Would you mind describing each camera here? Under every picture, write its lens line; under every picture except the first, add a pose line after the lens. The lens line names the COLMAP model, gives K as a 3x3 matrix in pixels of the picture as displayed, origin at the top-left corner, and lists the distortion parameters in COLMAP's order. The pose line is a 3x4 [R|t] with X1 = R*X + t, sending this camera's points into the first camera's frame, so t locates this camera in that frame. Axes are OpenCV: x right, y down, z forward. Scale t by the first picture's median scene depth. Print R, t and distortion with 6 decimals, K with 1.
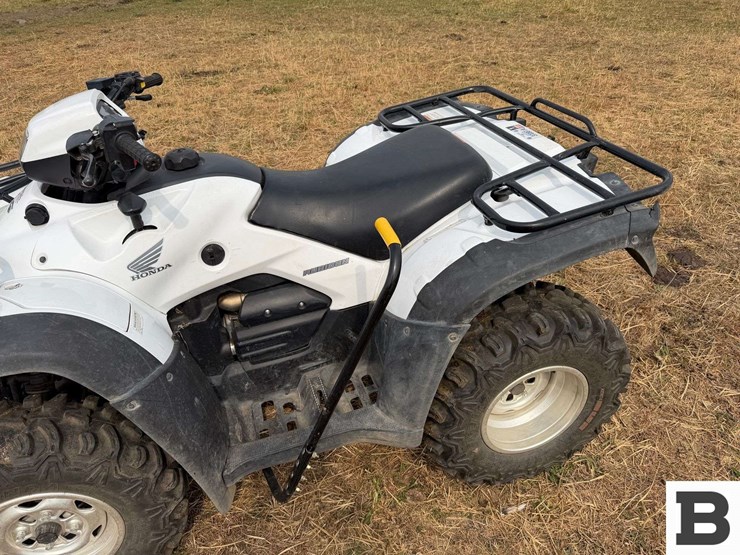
lens RADIAL K [[528.1, 0, 380.6], [0, 528.1, 284.8], [0, 0, 1]] dist [0.032548, -0.052356]
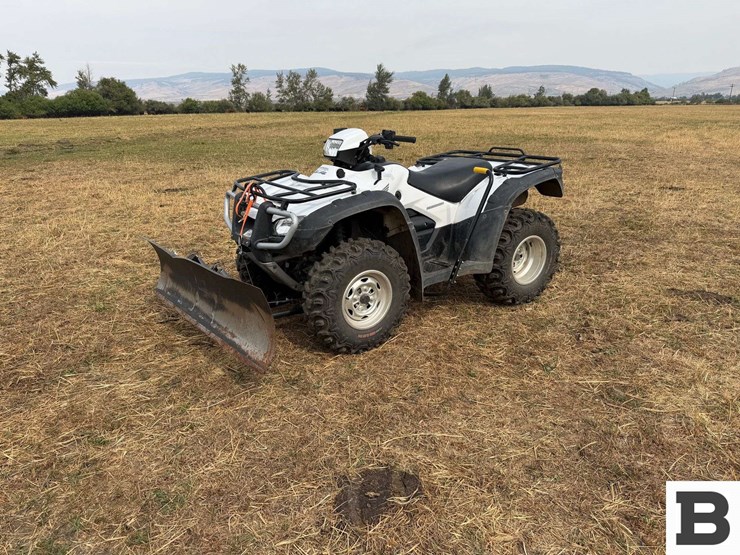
lens RADIAL K [[522.0, 0, 372.4], [0, 522.0, 280.6], [0, 0, 1]] dist [0.005141, -0.011887]
pose [[0.957482, -0.075206, 0.278517, -1.022006], [0.146886, 0.958004, -0.246279, 0.795717], [-0.248298, 0.276718, 0.928319, -0.938383]]
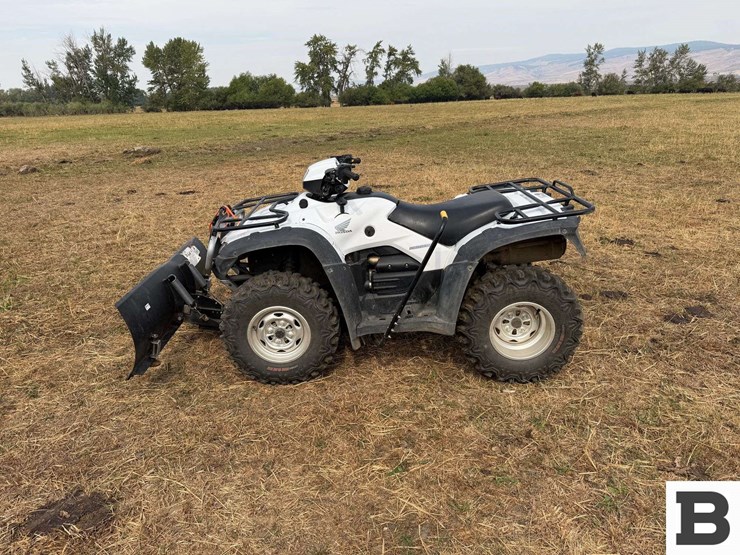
lens RADIAL K [[522.0, 0, 372.4], [0, 522.0, 280.6], [0, 0, 1]] dist [0.005141, -0.011887]
pose [[0.949300, 0.105361, -0.296189, 0.323905], [-0.172567, 0.962173, -0.210819, 0.546645], [0.262772, 0.251243, 0.931573, -0.870915]]
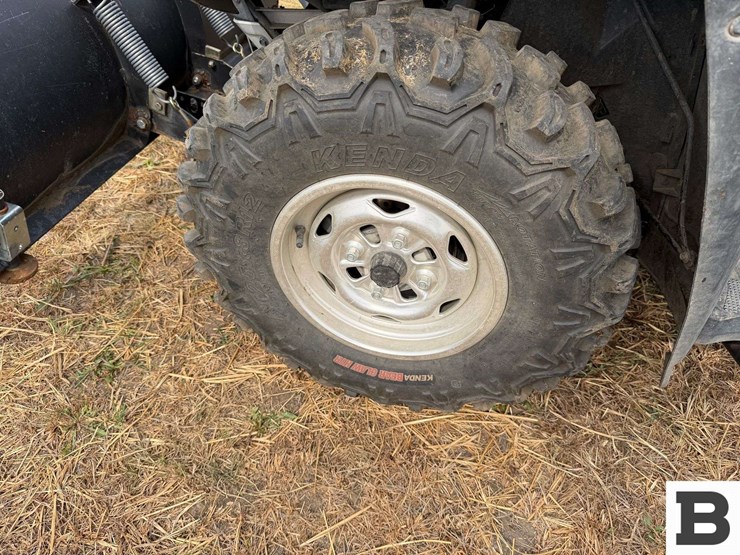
lens RADIAL K [[522.0, 0, 372.4], [0, 522.0, 280.6], [0, 0, 1]] dist [0.005141, -0.011887]
pose [[0.811060, 0.416642, -0.410599, -0.328959], [-0.337894, 0.906664, 0.252564, 0.280294], [0.477504, -0.066106, 0.876139, 0.391316]]
